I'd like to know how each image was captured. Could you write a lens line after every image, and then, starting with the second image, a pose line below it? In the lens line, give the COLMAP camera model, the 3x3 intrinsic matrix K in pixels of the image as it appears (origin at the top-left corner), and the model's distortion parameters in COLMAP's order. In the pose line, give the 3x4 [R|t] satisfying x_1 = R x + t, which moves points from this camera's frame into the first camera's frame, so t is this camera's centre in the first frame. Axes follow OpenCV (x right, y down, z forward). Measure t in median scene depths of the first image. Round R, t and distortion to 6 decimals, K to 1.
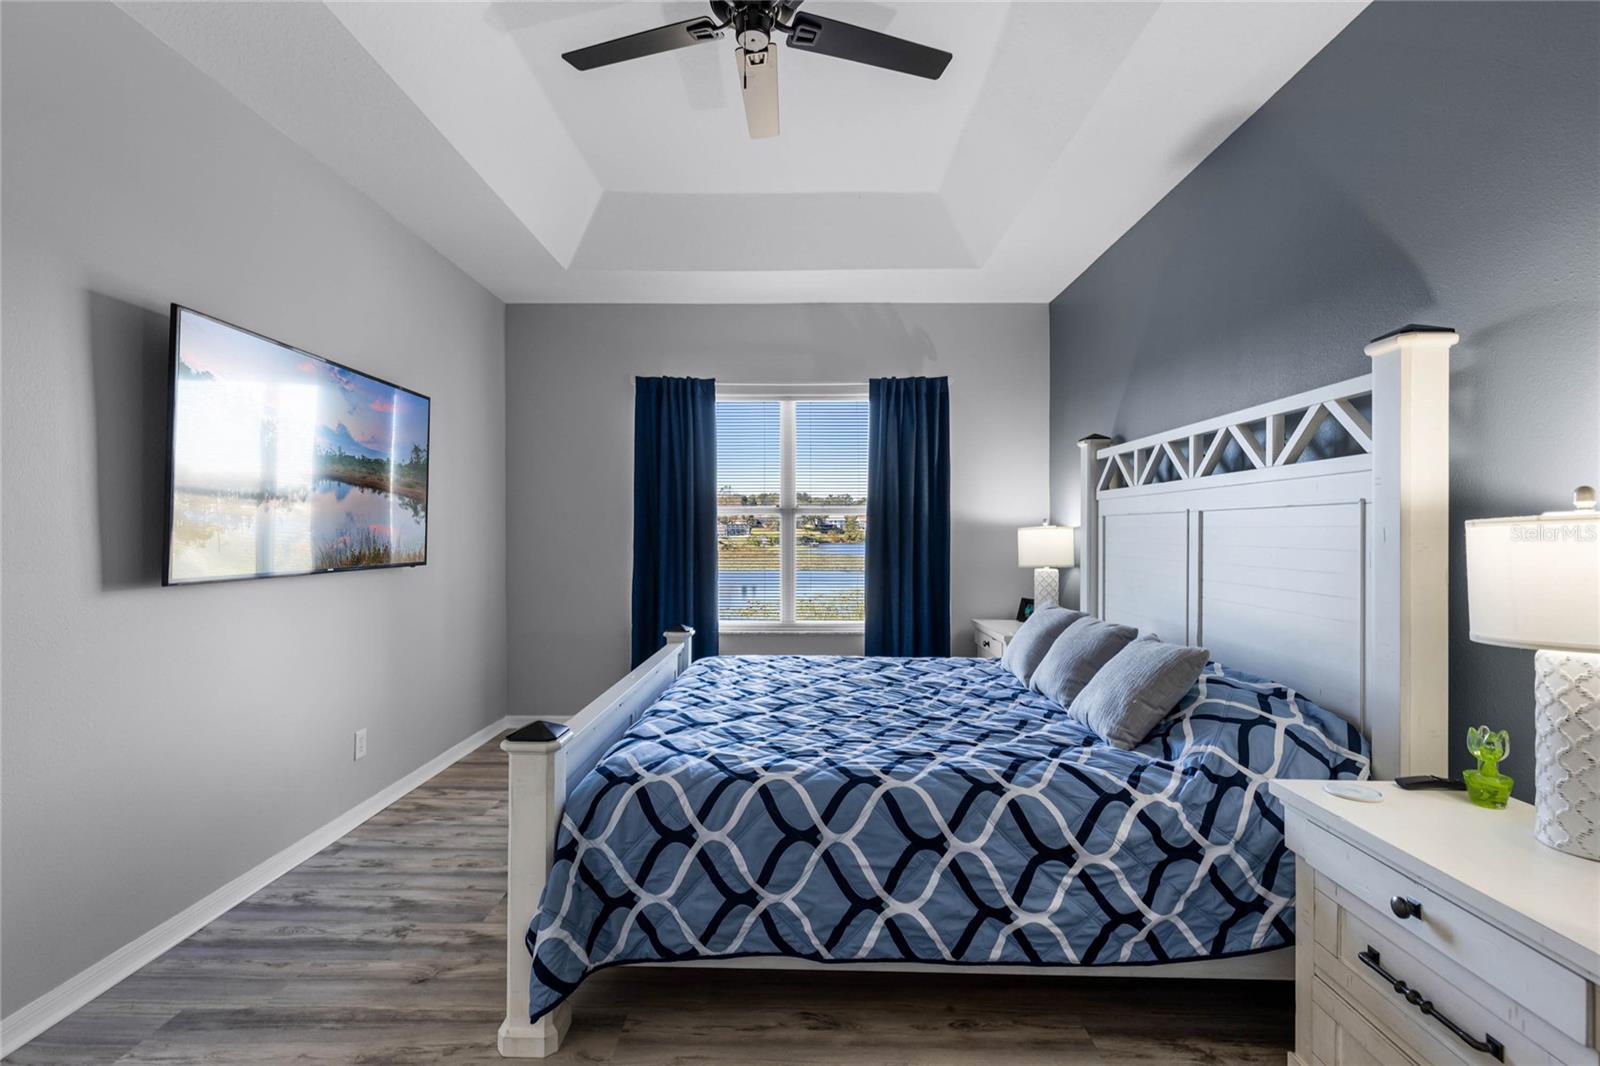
lens RADIAL K [[716.8, 0, 799.4], [0, 716.8, 529.0], [0, 0, 1]] dist [0.004168, -0.001062]
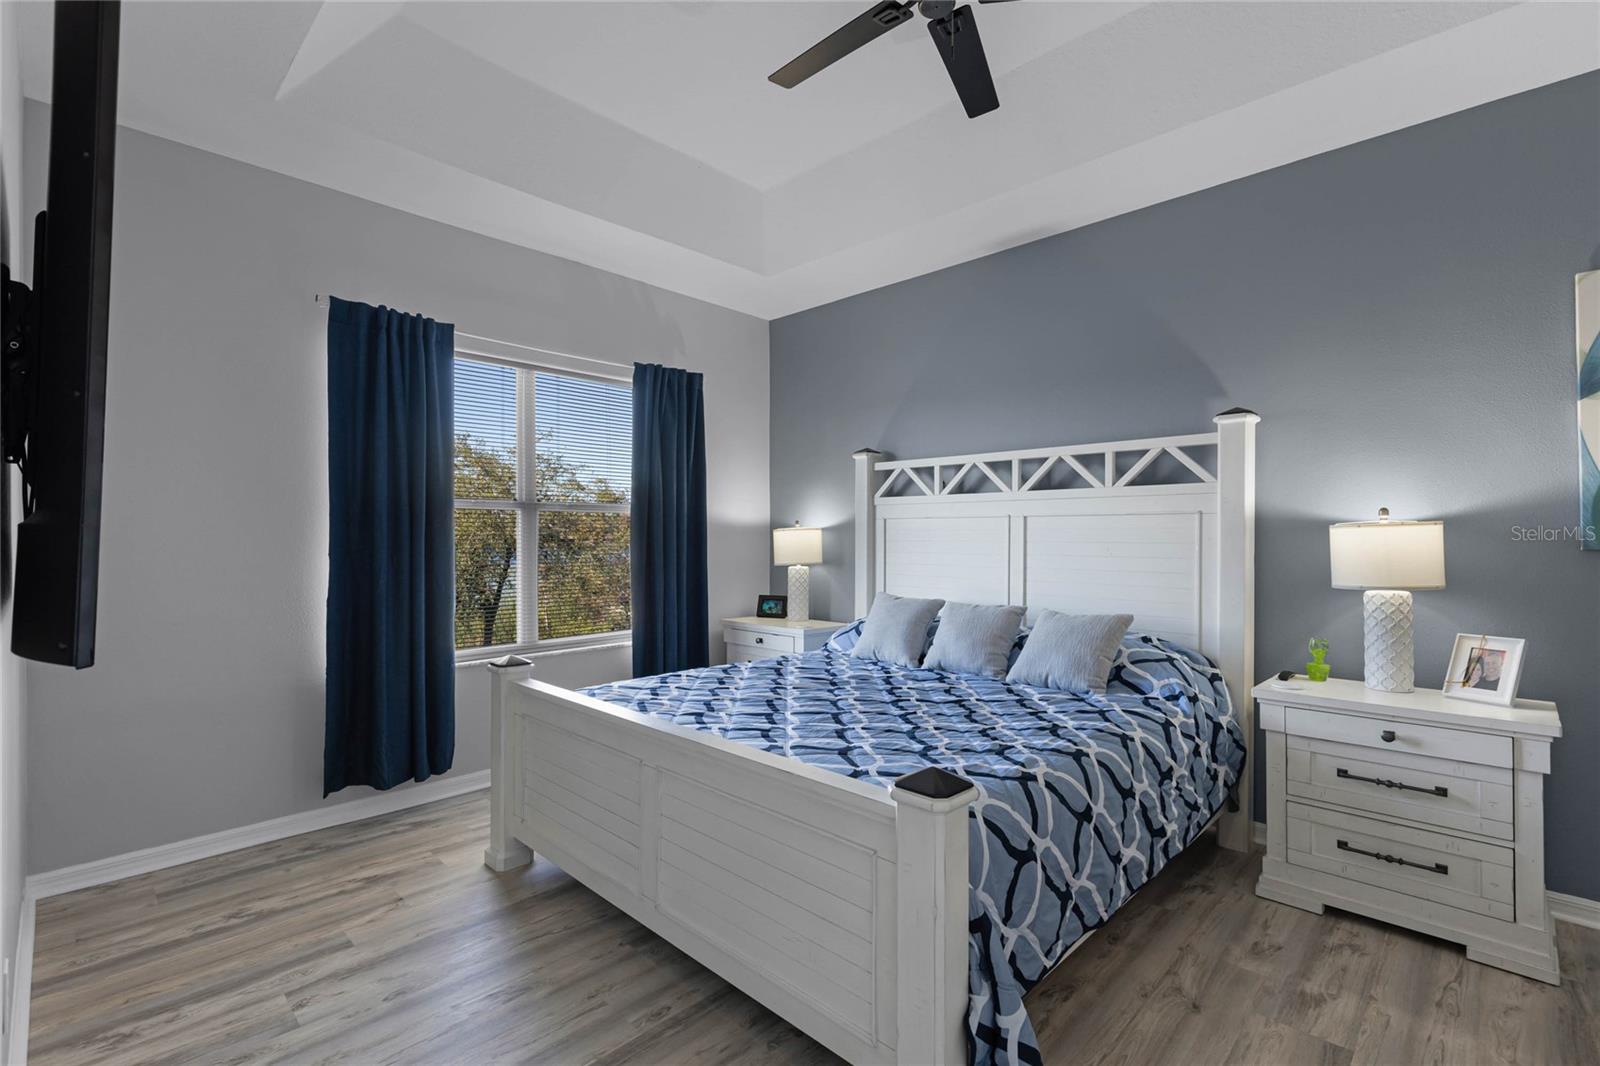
lens RADIAL K [[716.8, 0, 800.0], [0, 716.8, 536.2], [0, 0, 1]] dist [0.004168, -0.001062]
pose [[0.685958, -0.000247, 0.727641, -0.921997], [-0.003867, 0.999985, 0.003985, 0.010751], [-0.727630, -0.005547, 0.685947, 0.510296]]
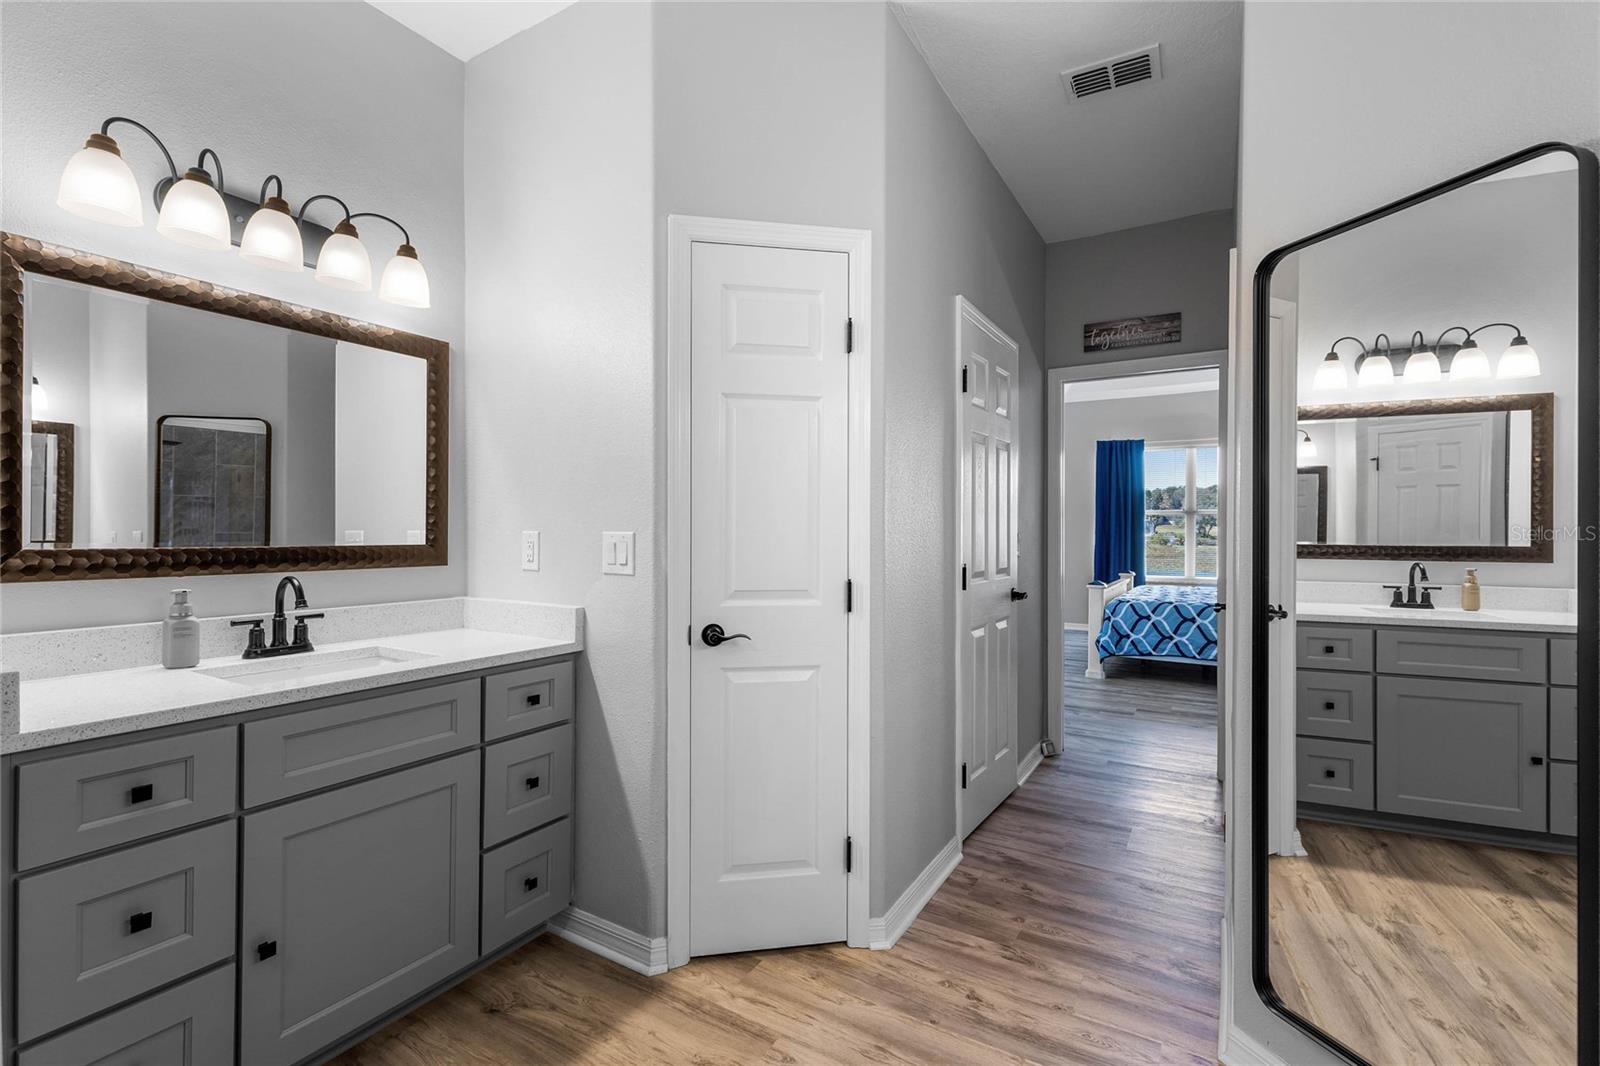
lens RADIAL K [[716.8, 0, 798.4], [0, 716.8, 531.7], [0, 0, 1]] dist [0.004168, -0.001062]
pose [[0.863061, 0.002416, -0.505094, 0.097969], [0.001568, 0.999971, 0.007463, 0.019625], [0.505098, -0.007233, 0.863032, -2.229698]]
